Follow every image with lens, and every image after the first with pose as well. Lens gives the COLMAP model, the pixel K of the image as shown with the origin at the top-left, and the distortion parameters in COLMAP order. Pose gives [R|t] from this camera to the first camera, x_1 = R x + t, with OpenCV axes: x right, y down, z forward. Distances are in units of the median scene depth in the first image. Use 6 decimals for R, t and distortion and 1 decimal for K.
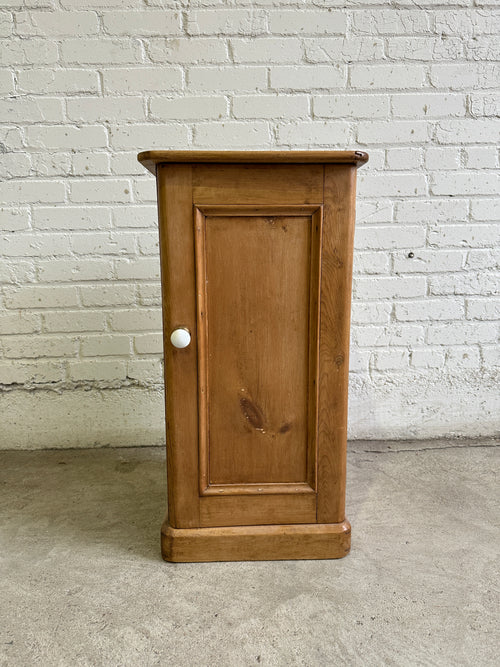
lens RADIAL K [[458.2, 0, 255.9], [0, 458.2, 332.7], [0, 0, 1]] dist [0.025076, -0.032283]
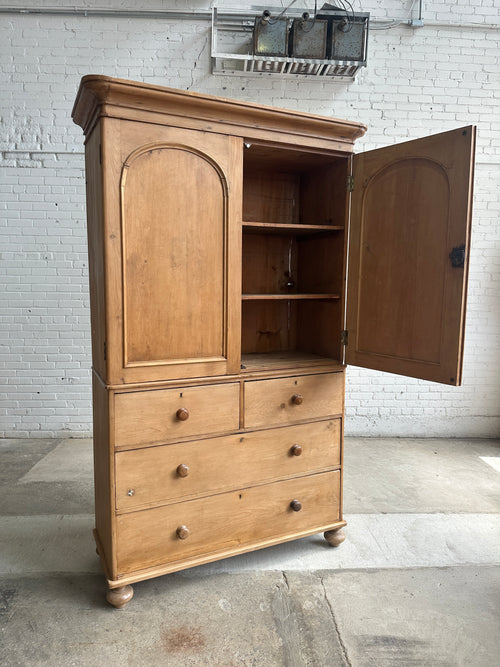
lens RADIAL K [[458.2, 0, 246.3], [0, 458.2, 331.9], [0, 0, 1]] dist [0.025076, -0.032283]
pose [[0.999367, 0.034965, 0.006499, -1.019629], [-0.034451, 0.997150, -0.067121, -0.258351], [-0.008828, 0.066855, 0.997724, -2.418356]]
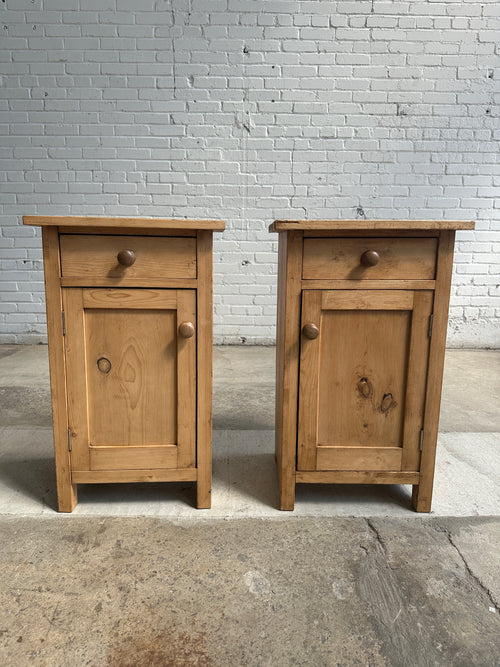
lens RADIAL K [[458.2, 0, 249.7], [0, 458.2, 333.4], [0, 0, 1]] dist [0.025076, -0.032283]
pose [[0.998897, 0.039553, -0.025321, -1.062411], [-0.039091, 0.999064, 0.018515, 0.189270], [0.026030, -0.017505, 0.999508, -1.442727]]
